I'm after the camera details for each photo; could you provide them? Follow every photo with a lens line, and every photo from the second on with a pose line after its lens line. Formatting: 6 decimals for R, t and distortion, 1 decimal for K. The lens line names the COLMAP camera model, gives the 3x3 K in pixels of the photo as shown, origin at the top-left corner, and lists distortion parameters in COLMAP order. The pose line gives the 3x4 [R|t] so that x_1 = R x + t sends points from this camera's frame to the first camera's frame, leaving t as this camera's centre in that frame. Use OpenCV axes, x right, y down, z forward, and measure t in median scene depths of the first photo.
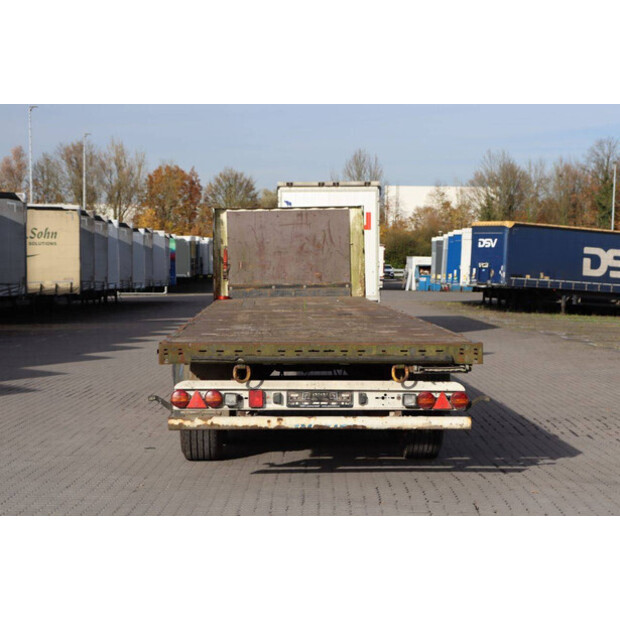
lens RADIAL K [[1470.5, 0, 310.0], [0, 1470.5, 310.0], [0, 0, 1]] dist [0.373990, 0.001646]
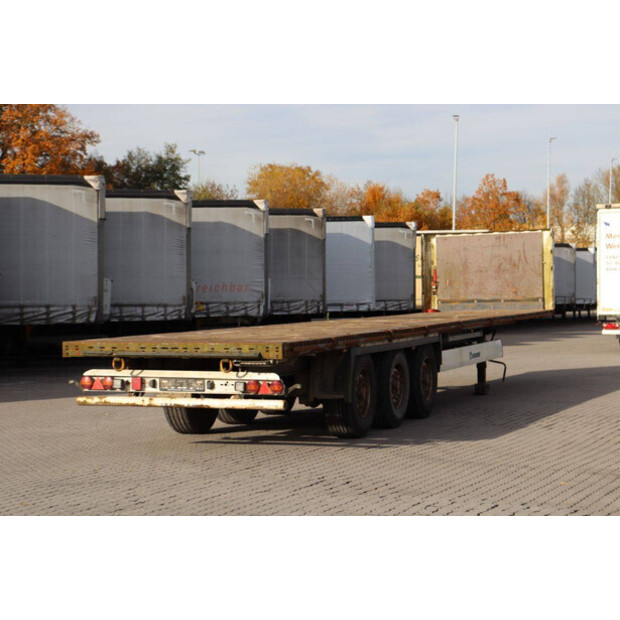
lens RADIAL K [[1381.5, 0, 310.0], [0, 1381.5, 310.0], [0, 0, 1]] dist [0.359768, 0.059759]
pose [[0.920530, -0.001040, -0.390670, 0.437343], [-0.003166, 0.999944, -0.010121, 0.003995], [0.390658, 0.010554, 0.920475, -0.075833]]
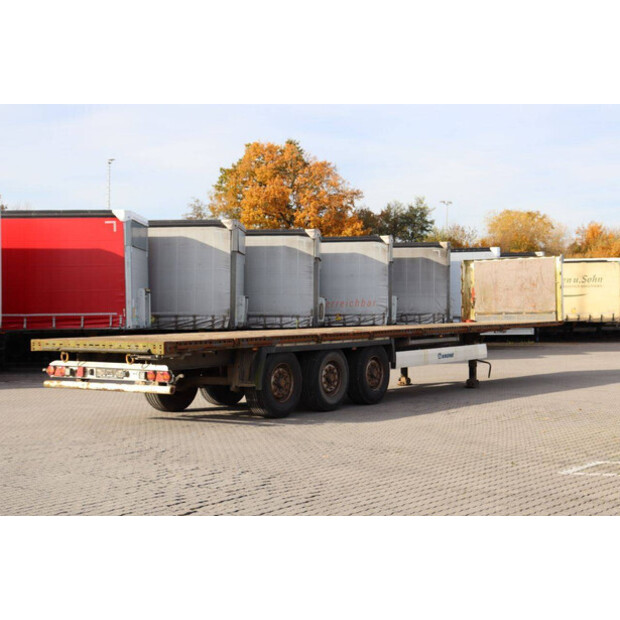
lens RADIAL K [[1041.5, 0, 310.0], [0, 1041.5, 310.0], [0, 0, 1]] dist [0.176261, 0.030521]
pose [[0.800714, -0.002667, -0.599041, 0.679044], [-0.011971, 0.999719, -0.020452, 0.006203], [0.598927, 0.023548, 0.800457, 0.112788]]
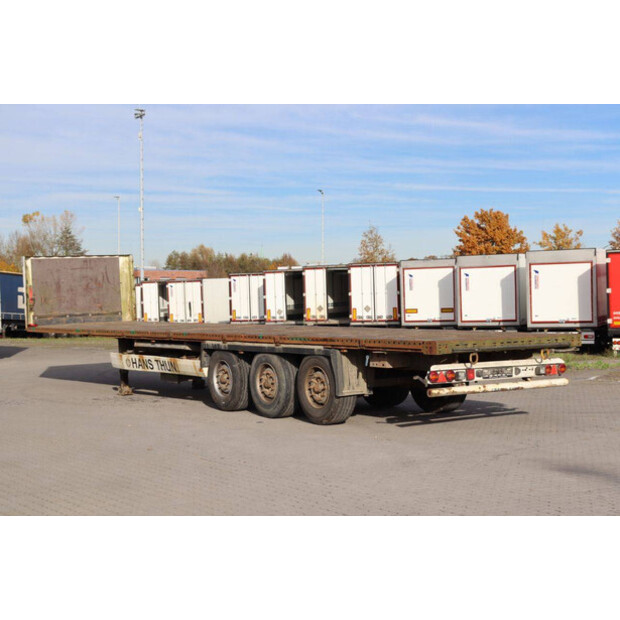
lens RADIAL K [[1106.5, 0, 310.0], [0, 1106.5, 310.0], [0, 0, 1]] dist [0.204660, 0.125849]
pose [[0.840458, -0.026626, 0.541223, -0.601939], [0.038878, 0.999181, -0.011216, -0.001852], [-0.540481, 0.030469, 0.840804, 0.059294]]
